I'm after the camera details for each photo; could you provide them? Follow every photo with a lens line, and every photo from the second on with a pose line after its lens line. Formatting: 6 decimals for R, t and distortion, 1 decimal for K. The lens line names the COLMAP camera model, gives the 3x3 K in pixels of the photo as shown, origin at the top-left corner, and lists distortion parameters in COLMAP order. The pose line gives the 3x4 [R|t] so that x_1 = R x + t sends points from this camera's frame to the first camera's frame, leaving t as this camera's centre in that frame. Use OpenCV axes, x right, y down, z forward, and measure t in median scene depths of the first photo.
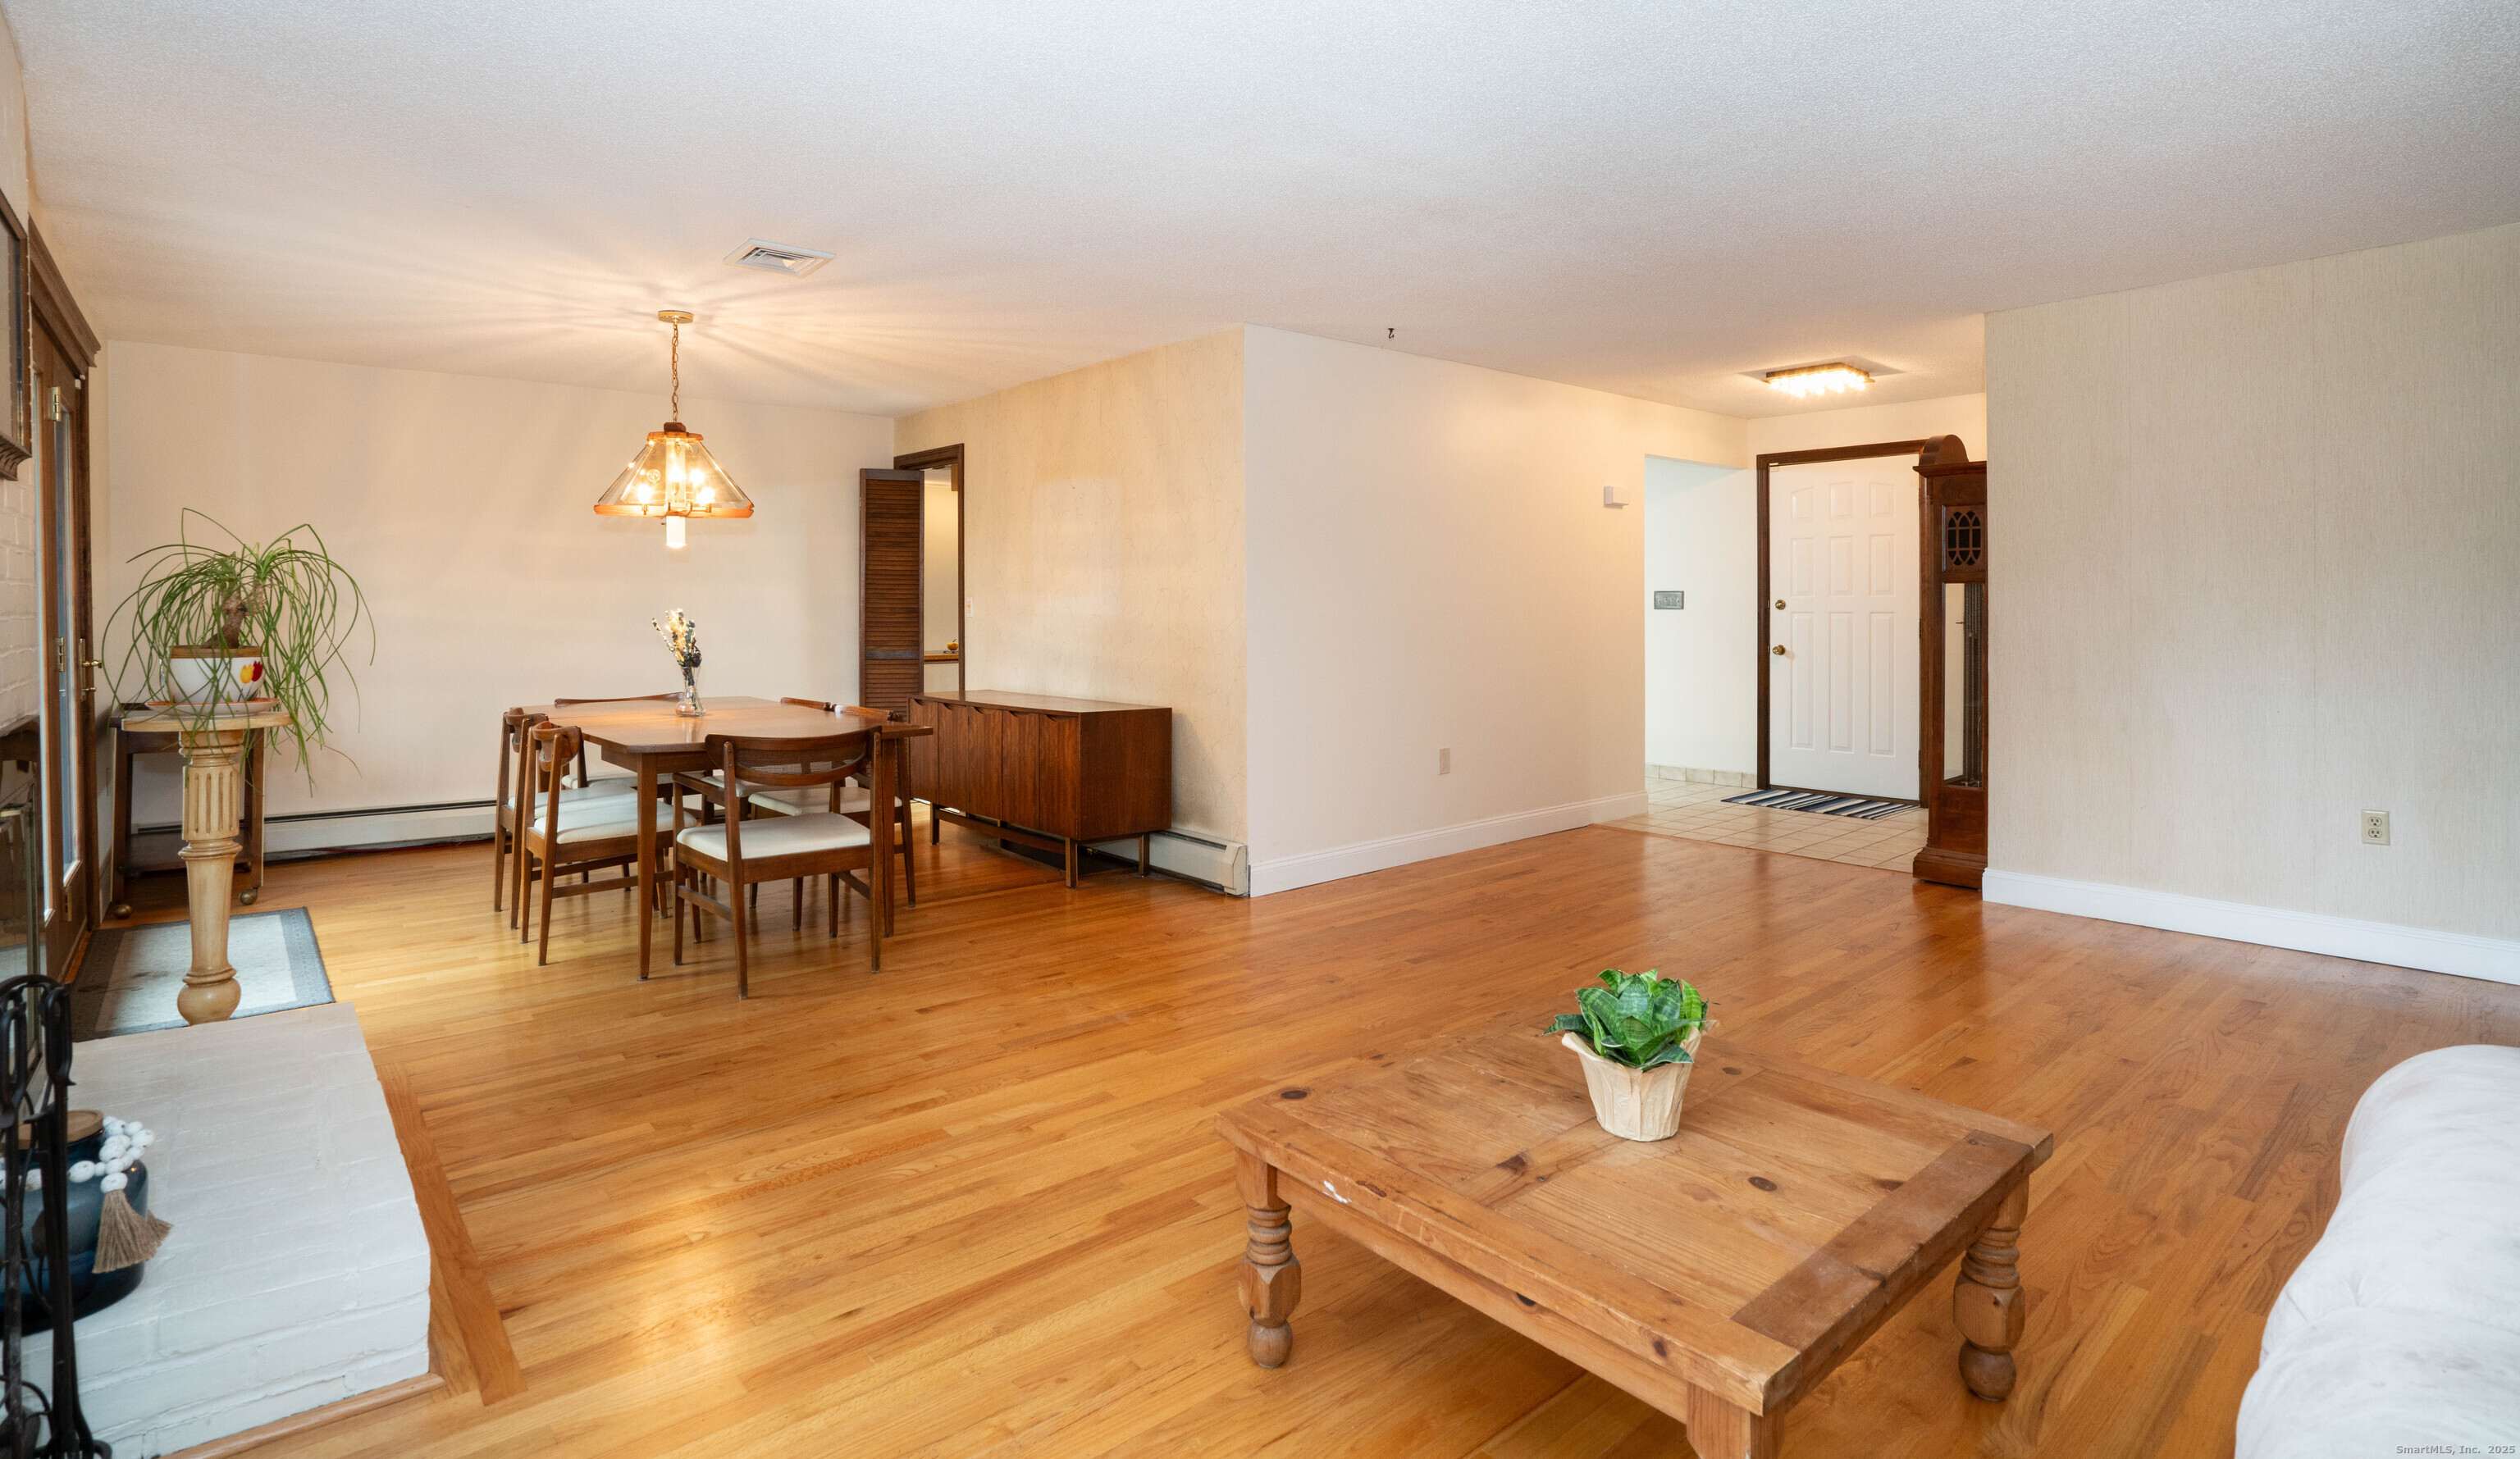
lens RADIAL K [[1194.6, 0, 1265.0], [0, 1194.6, 613.6], [0, 0, 1]] dist [-0.056369, 0.000069]
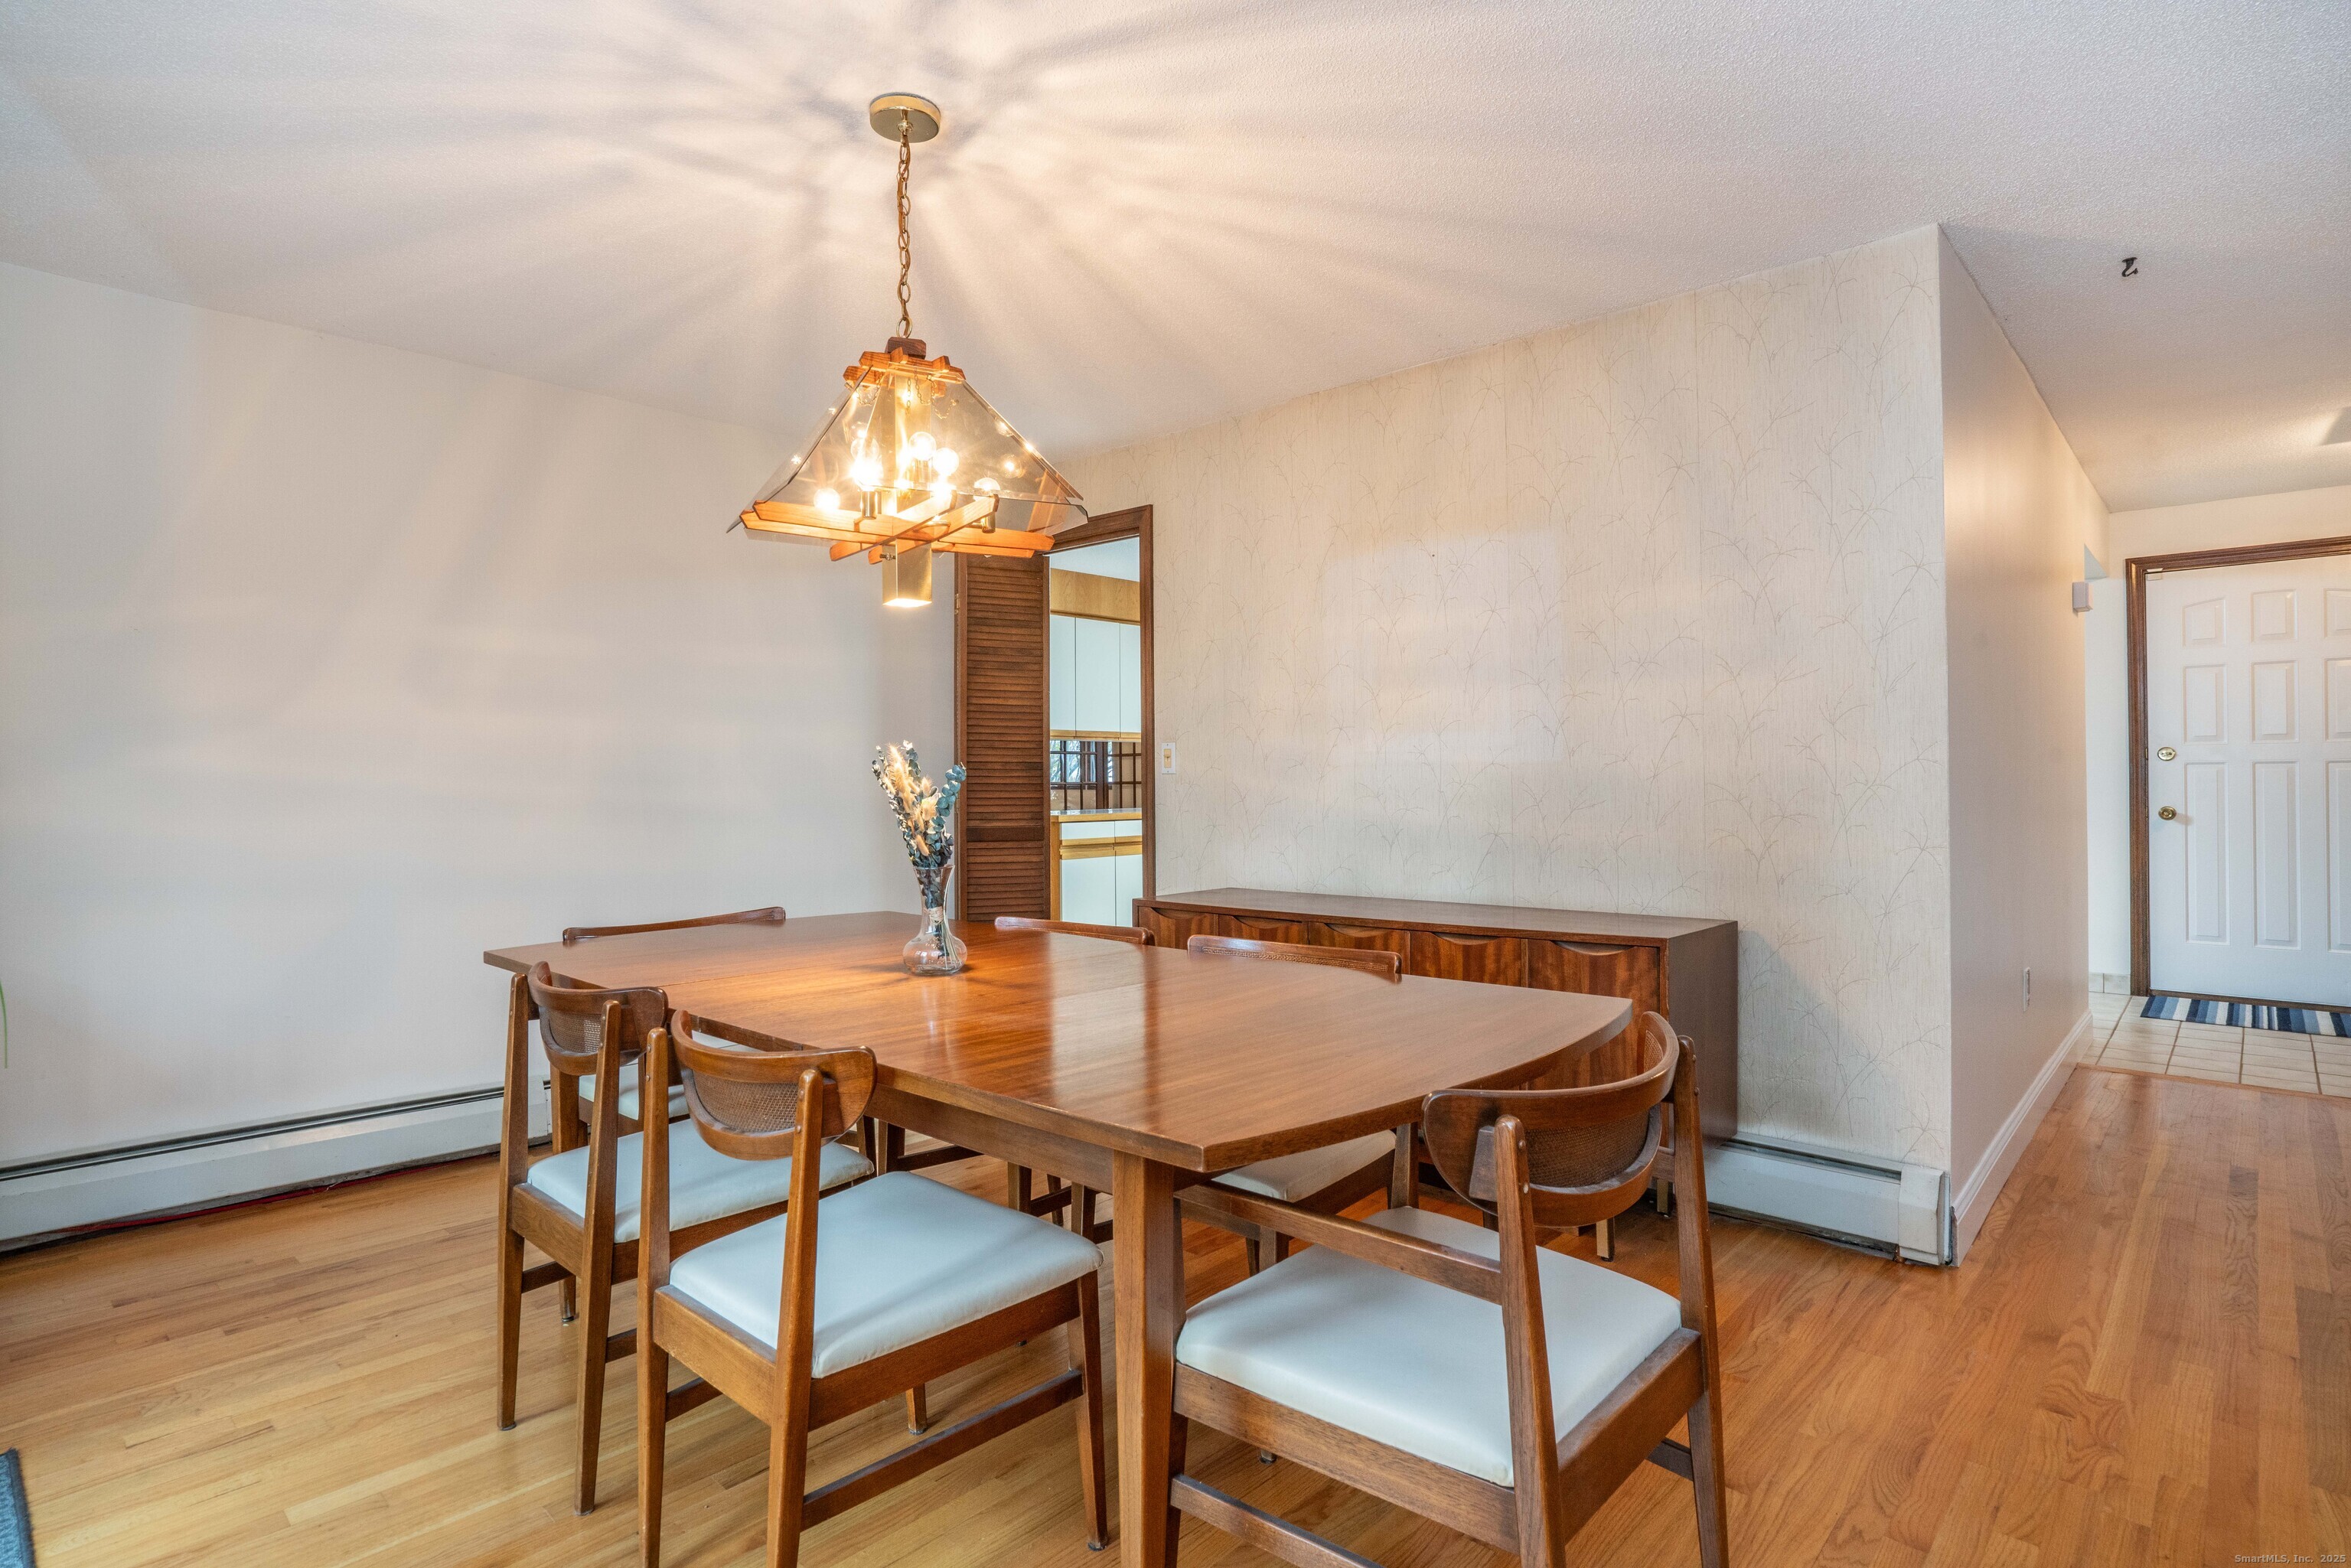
lens RADIAL K [[1180.4, 0, 1175.5], [0, 1180.4, 784.0], [0, 0, 1]] dist [-0.040169, 0.000000]
pose [[0.994789, -0.007288, 0.101691, -0.407581], [0.007658, 0.999965, -0.003244, 0.013950], [-0.101664, 0.004005, 0.994811, 0.486233]]
